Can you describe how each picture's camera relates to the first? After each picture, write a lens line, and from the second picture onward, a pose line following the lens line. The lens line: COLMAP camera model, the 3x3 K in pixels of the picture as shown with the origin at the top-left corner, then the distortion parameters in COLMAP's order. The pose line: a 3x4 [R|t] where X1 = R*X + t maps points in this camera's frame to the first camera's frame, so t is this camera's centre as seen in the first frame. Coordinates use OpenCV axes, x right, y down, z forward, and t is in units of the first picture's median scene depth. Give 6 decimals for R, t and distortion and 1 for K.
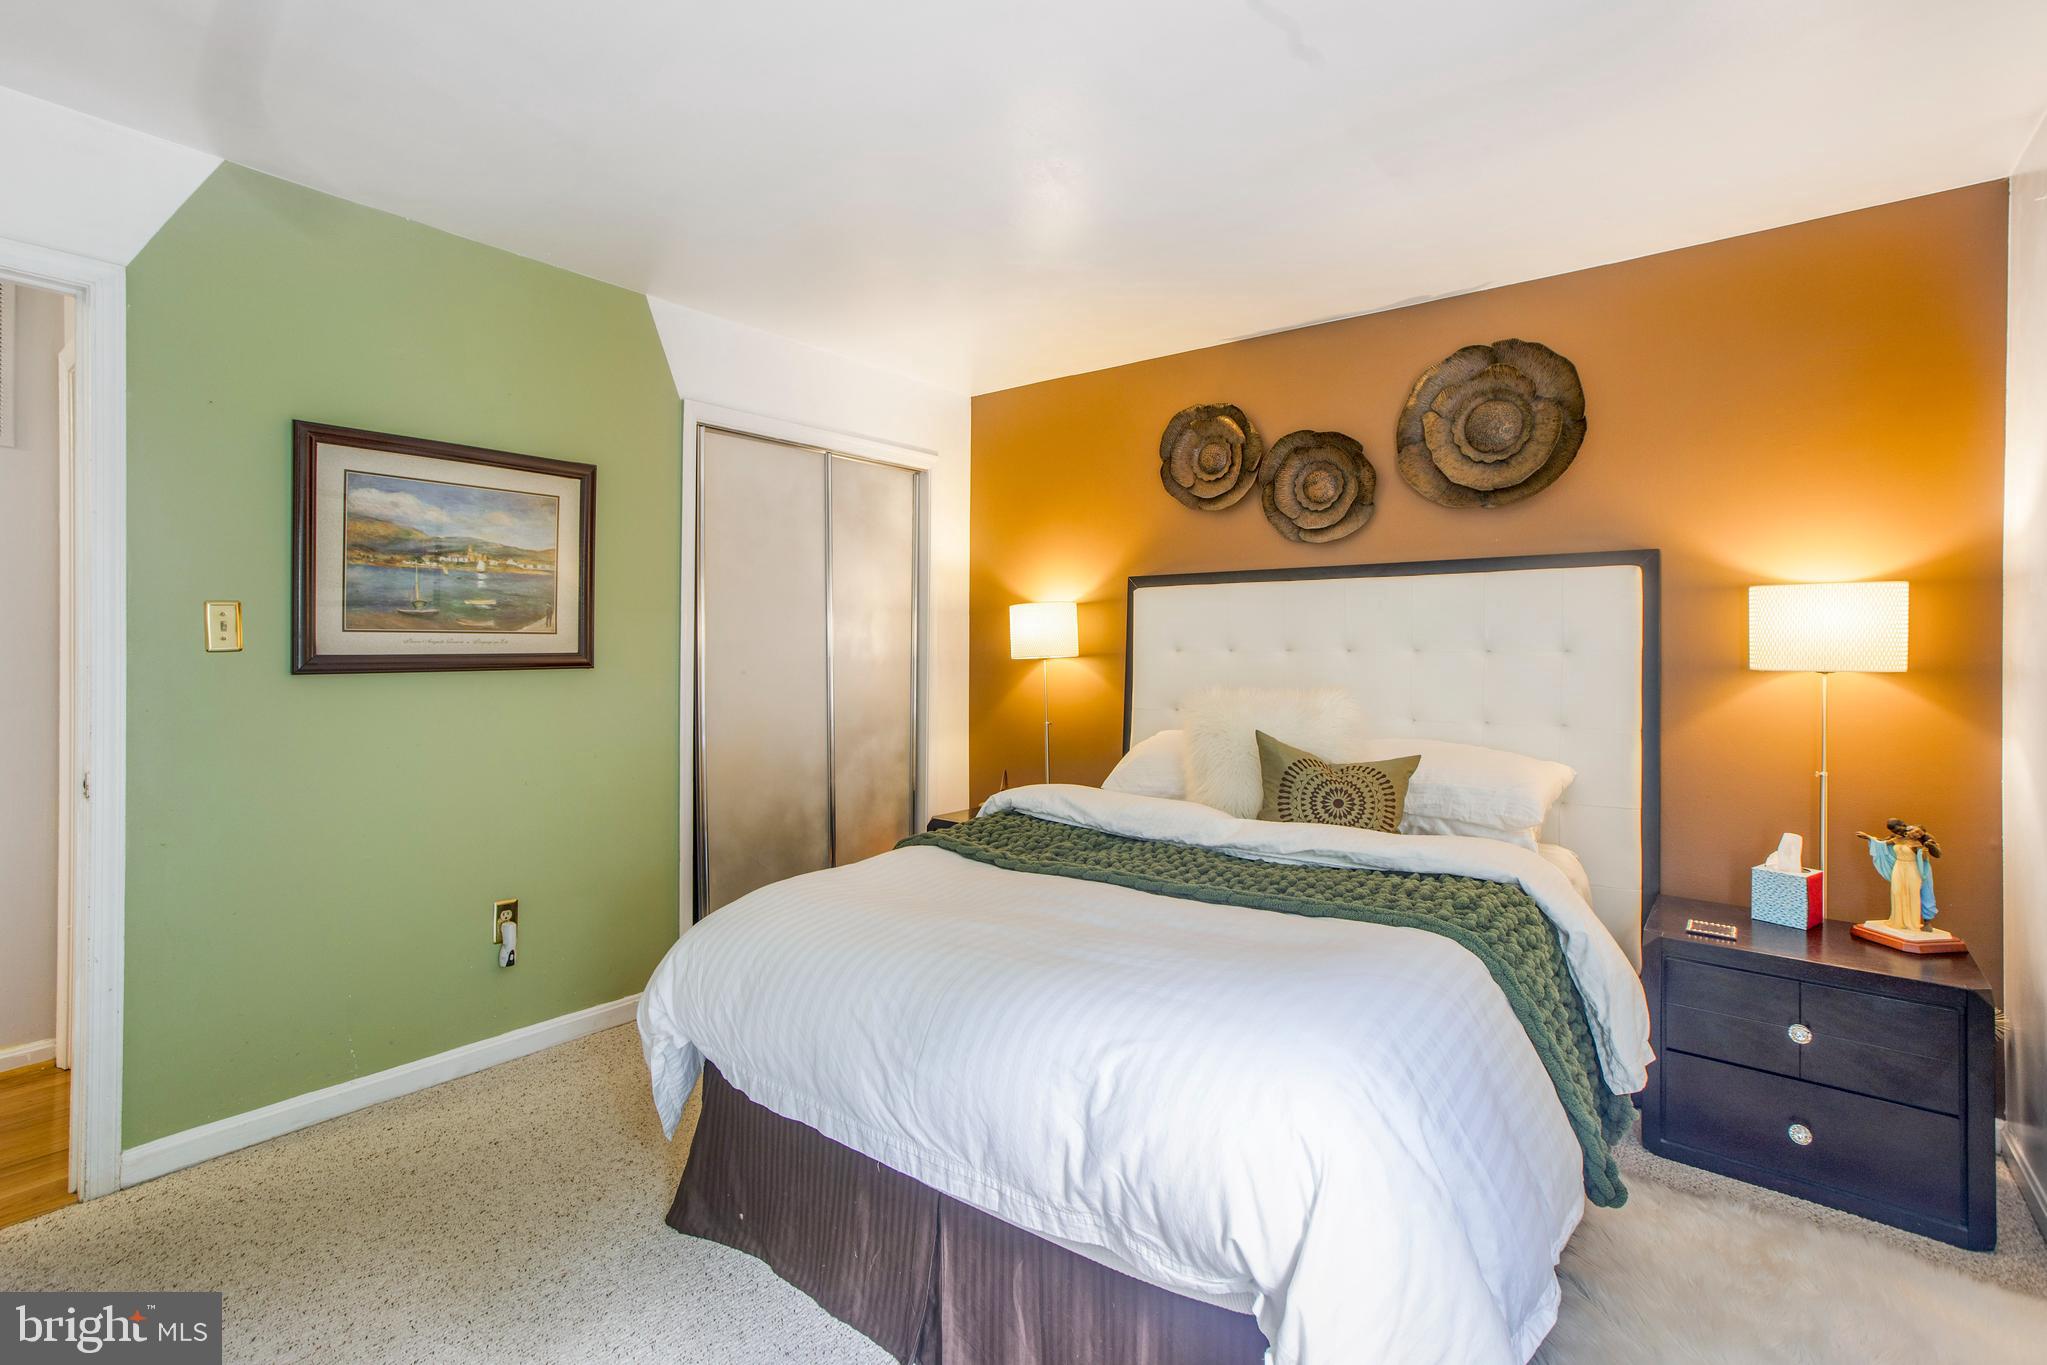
lens RADIAL K [[974.6, 0, 1029.3], [0, 974.6, 649.4], [0, 0, 1]] dist [0.014416, 0.000368]
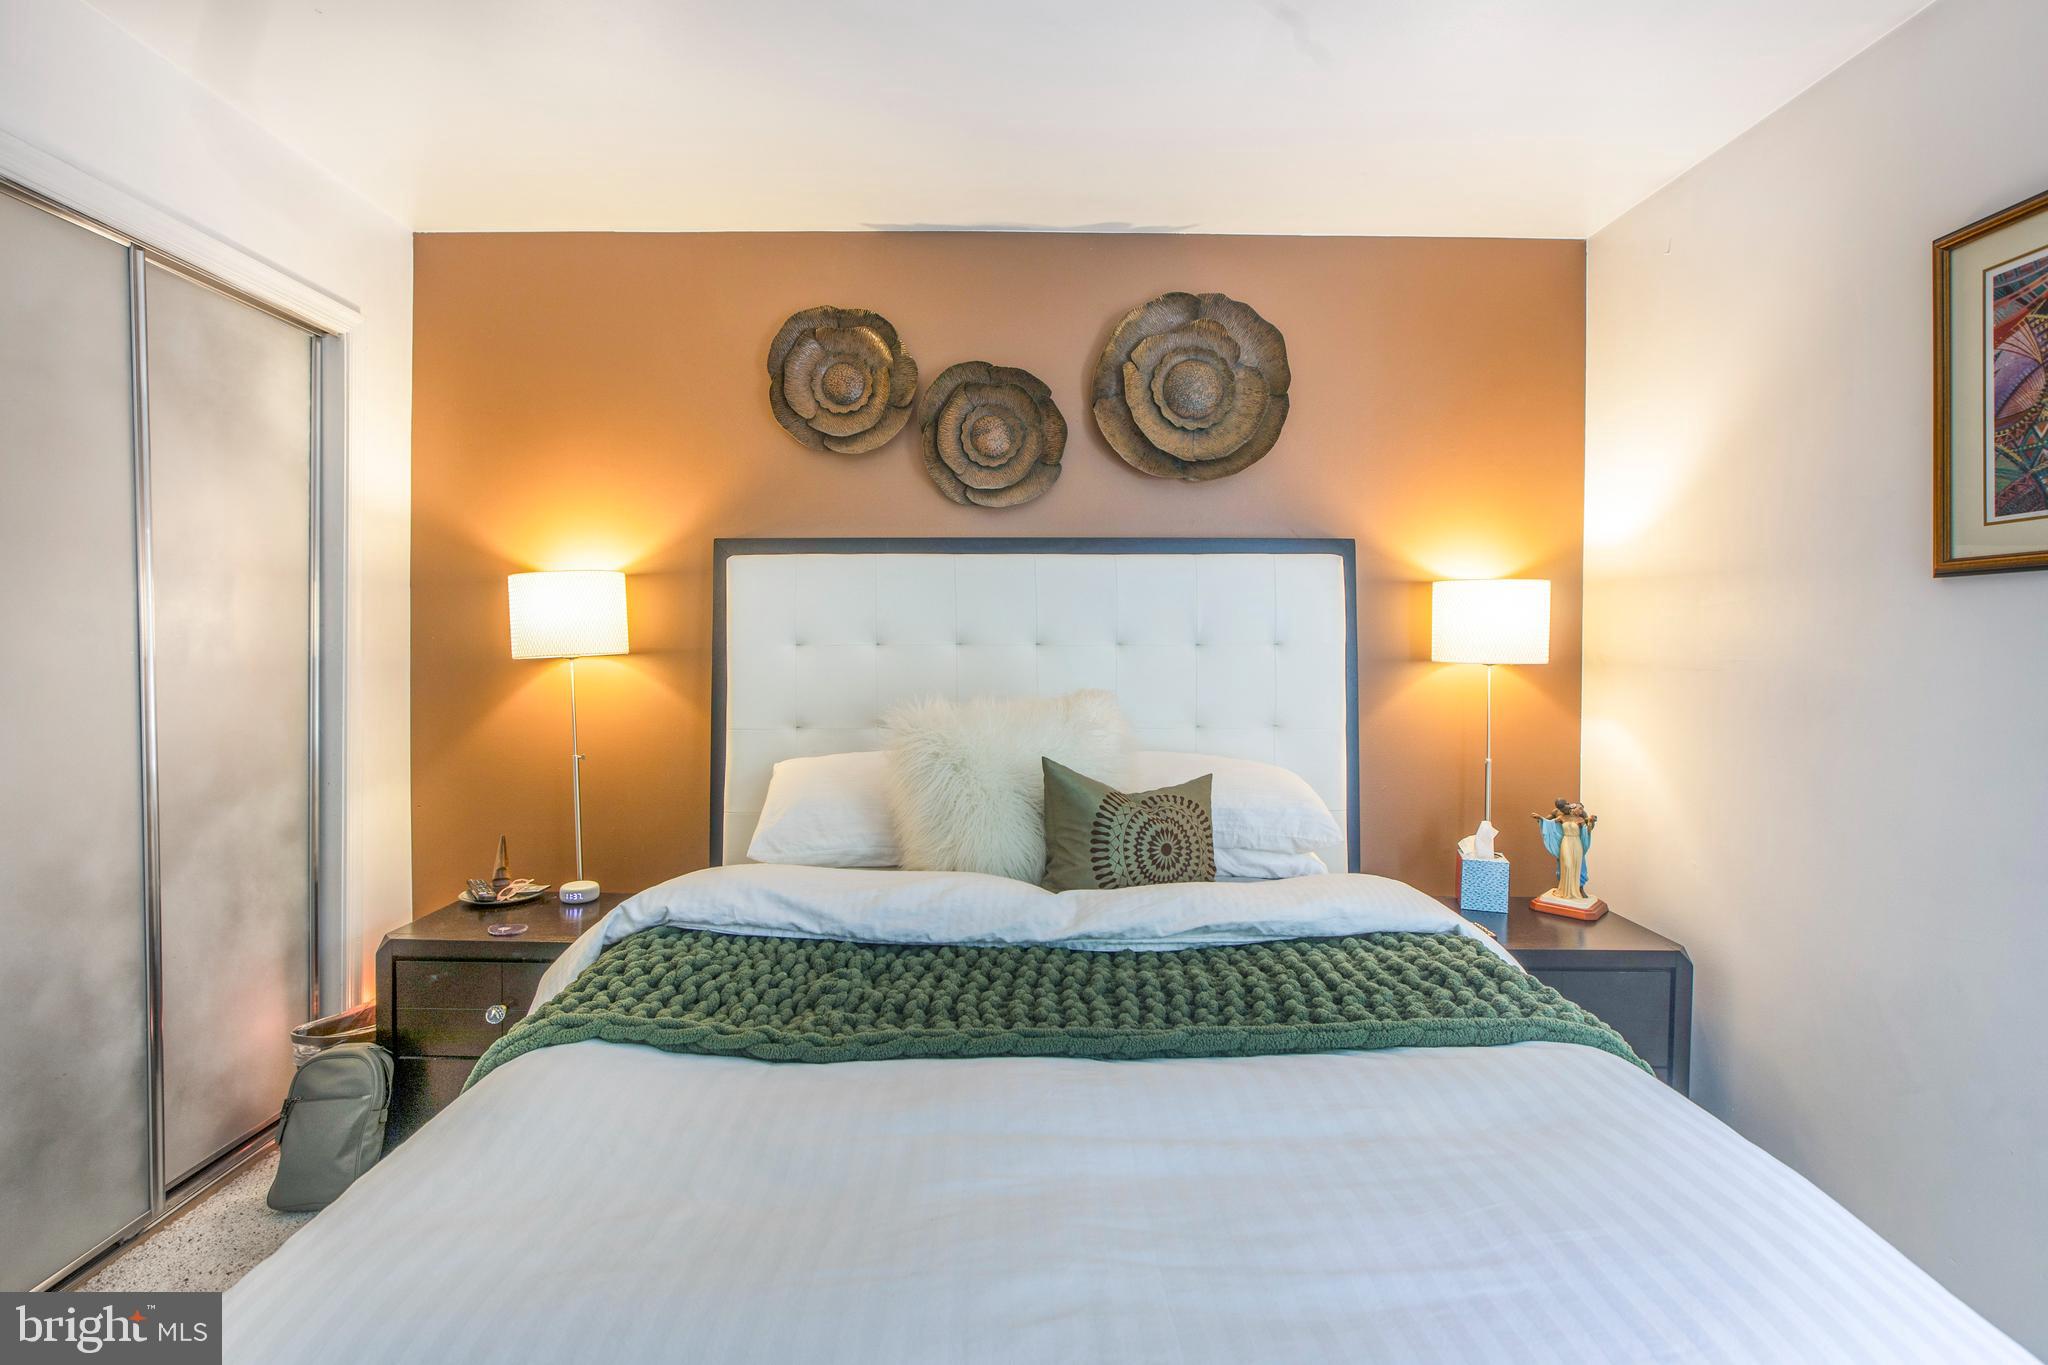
lens RADIAL K [[976.0, 0, 1013.7], [0, 976.0, 650.6], [0, 0, 1]] dist [-0.033979, 0.025520]
pose [[0.789486, -0.005128, 0.613747, -0.175019], [0.001013, 0.999975, 0.007052, 0.000642], [-0.613767, -0.004945, 0.789471, 0.370061]]
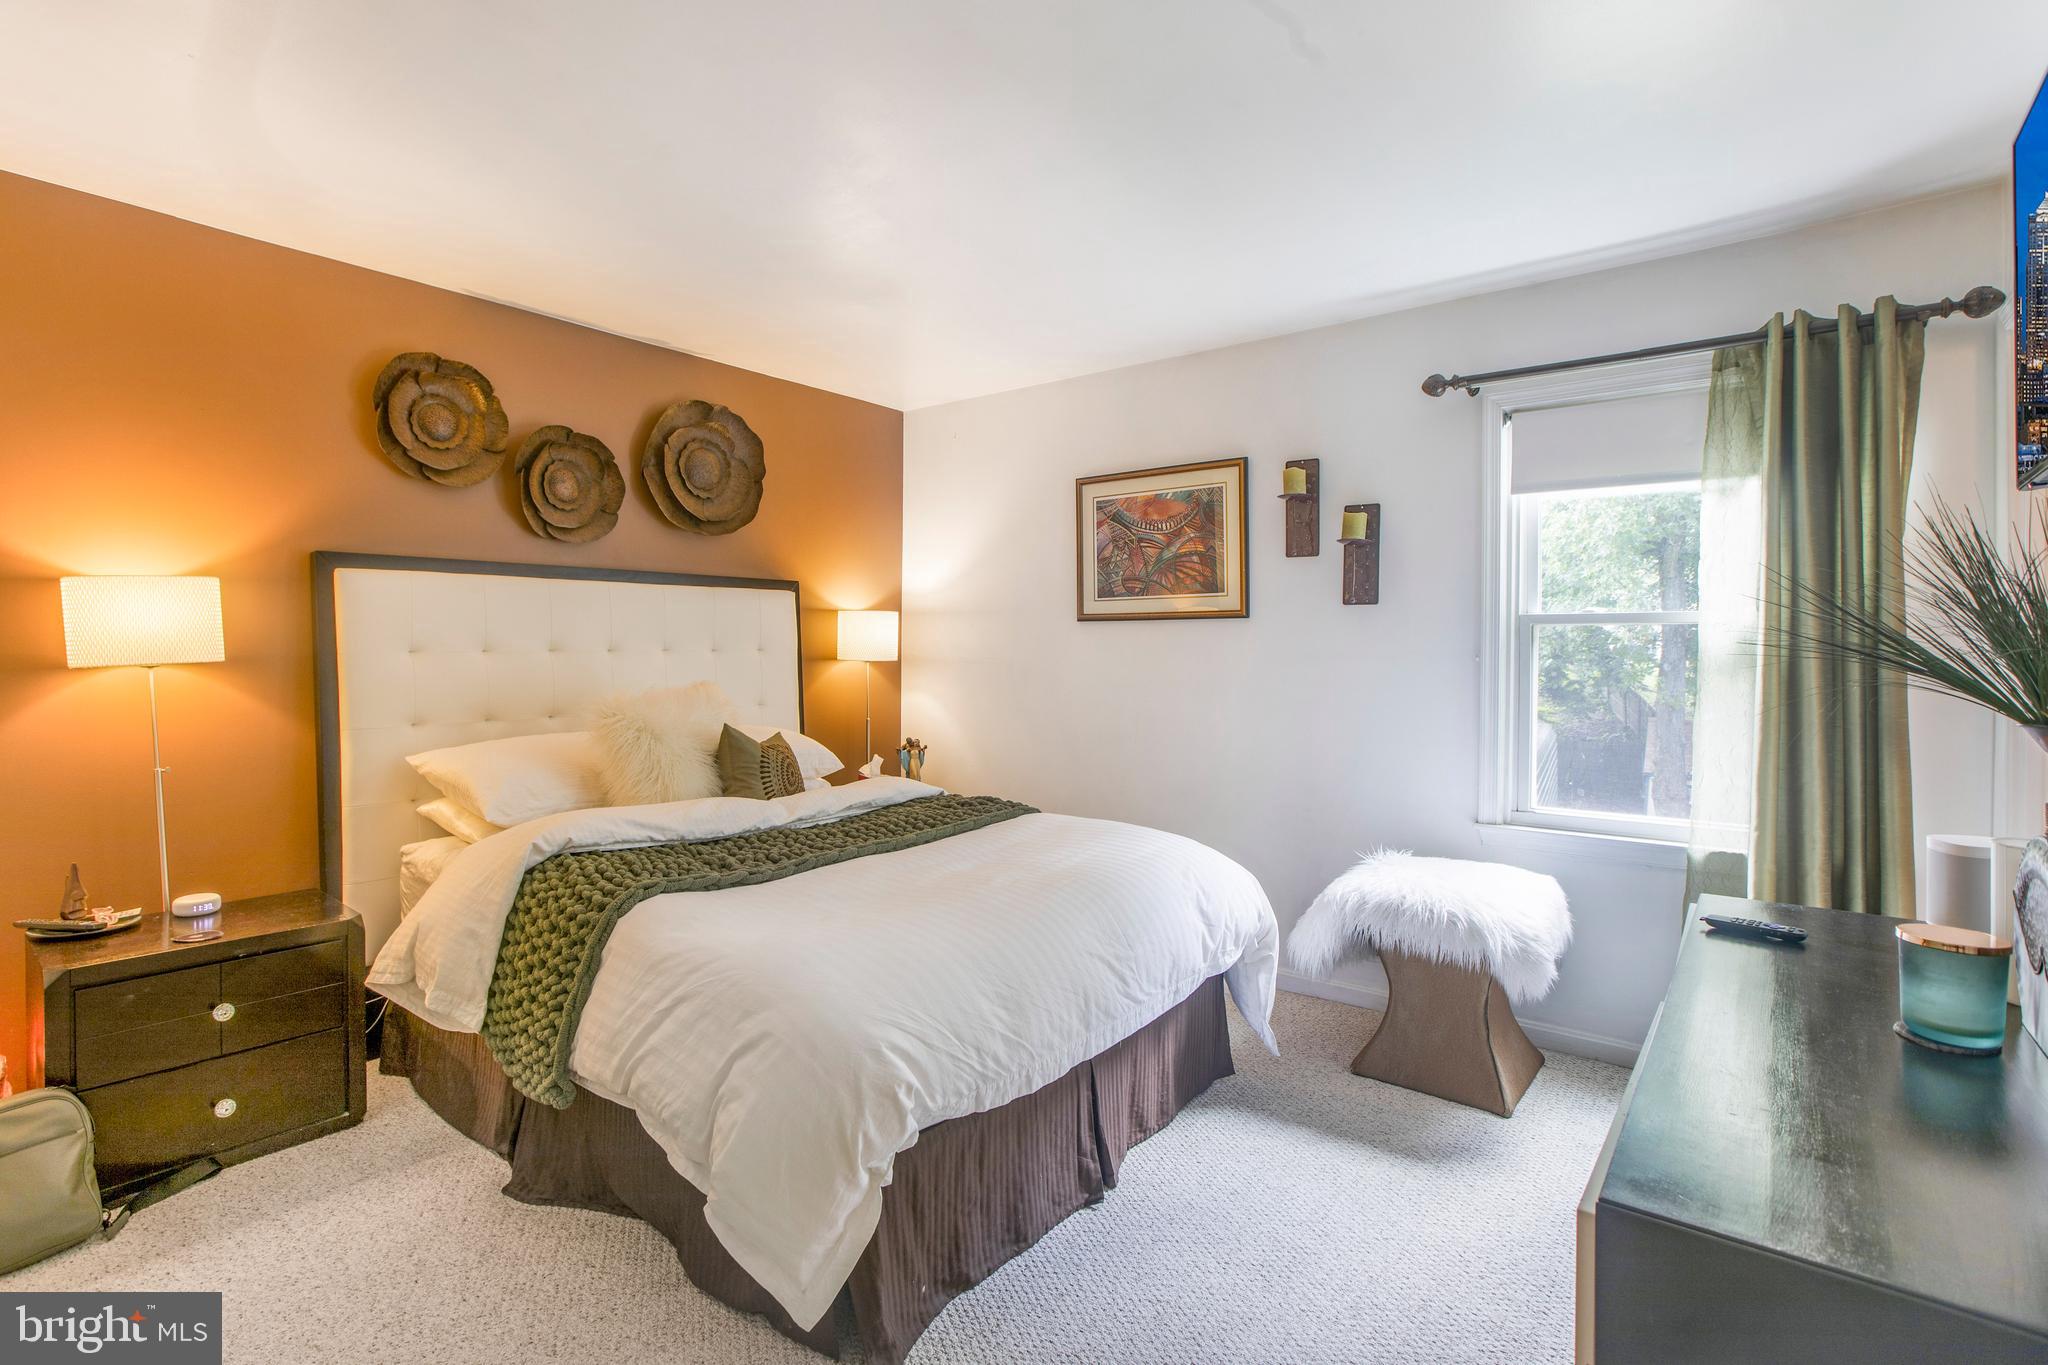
lens RADIAL K [[962.1, 0, 1013.2], [0, 962.1, 681.0], [0, 0, 1]] dist [-0.044103, 0.033267]
pose [[0.020276, -0.037610, 0.999087, -0.676765], [-0.001075, 0.999291, 0.037639, -0.004932], [-0.999794, -0.001837, 0.020221, 0.529580]]
